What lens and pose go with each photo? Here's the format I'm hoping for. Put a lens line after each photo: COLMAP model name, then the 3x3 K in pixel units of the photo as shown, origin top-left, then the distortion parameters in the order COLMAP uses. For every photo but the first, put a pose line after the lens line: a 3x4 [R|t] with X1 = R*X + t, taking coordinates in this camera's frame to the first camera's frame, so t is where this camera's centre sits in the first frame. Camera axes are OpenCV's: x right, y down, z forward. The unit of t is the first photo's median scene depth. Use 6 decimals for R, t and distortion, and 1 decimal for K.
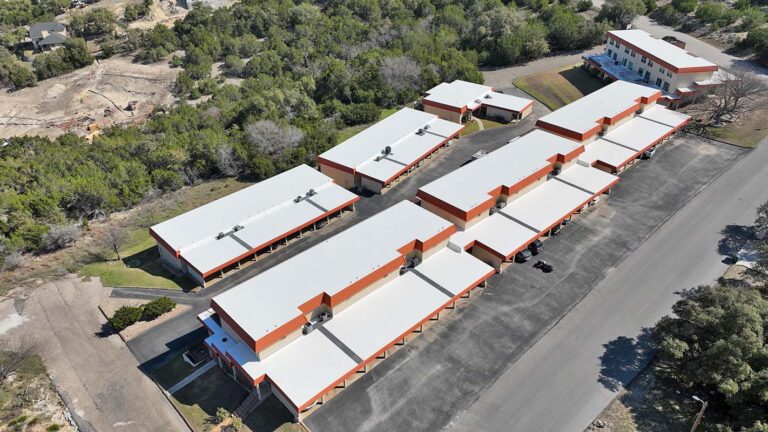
lens RADIAL K [[537.7, 0, 386.0], [0, 537.7, 221.9], [0, 0, 1]] dist [-0.000306, 0.015124]
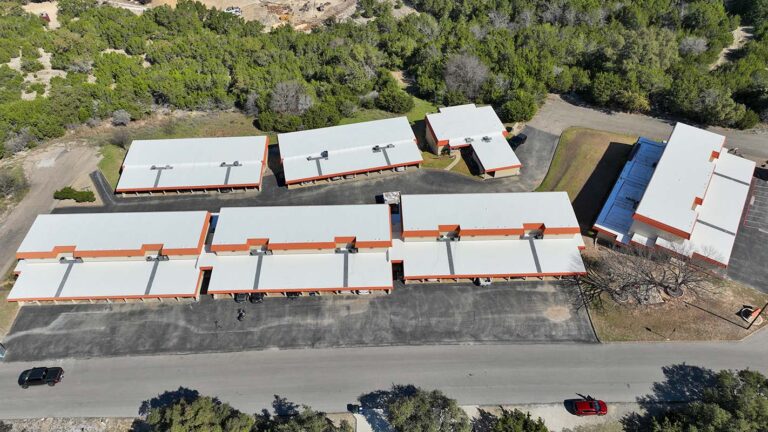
lens RADIAL K [[537.7, 0, 385.9], [0, 537.7, 220.2], [0, 0, 1]] dist [-0.000306, 0.015124]
pose [[0.745083, 0.487562, -0.455121, 0.687904], [-0.368931, 0.869748, 0.327762, -0.434883], [0.555645, -0.076301, 0.827911, 0.126224]]
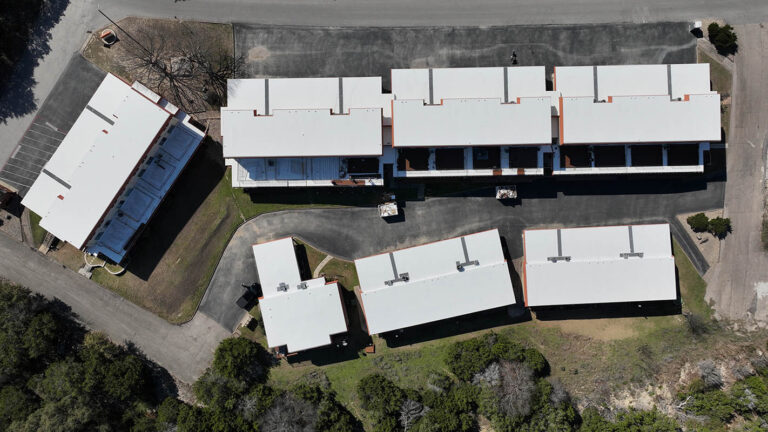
lens RADIAL K [[537.7, 0, 380.7], [0, 537.7, 217.5], [0, 0, 1]] dist [-0.000306, 0.015124]
pose [[-0.738194, -0.674418, 0.015149, 0.168541], [0.379056, -0.396116, 0.836306, -1.043366], [-0.558020, 0.623099, 0.548053, 0.455975]]
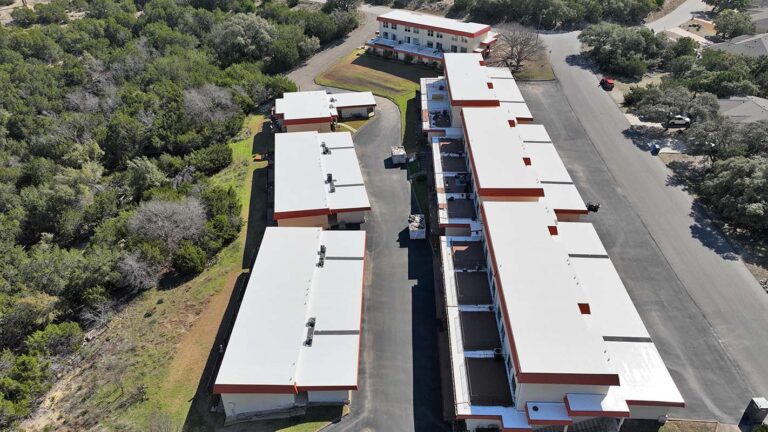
lens RADIAL K [[537.7, 0, 383.7], [0, 537.7, 219.6], [0, 0, 1]] dist [-0.000306, 0.015124]
pose [[0.711205, -0.390570, 0.584502, -0.496013], [0.391847, 0.910561, 0.131657, -0.154919], [-0.583646, 0.135401, 0.800640, 0.231562]]
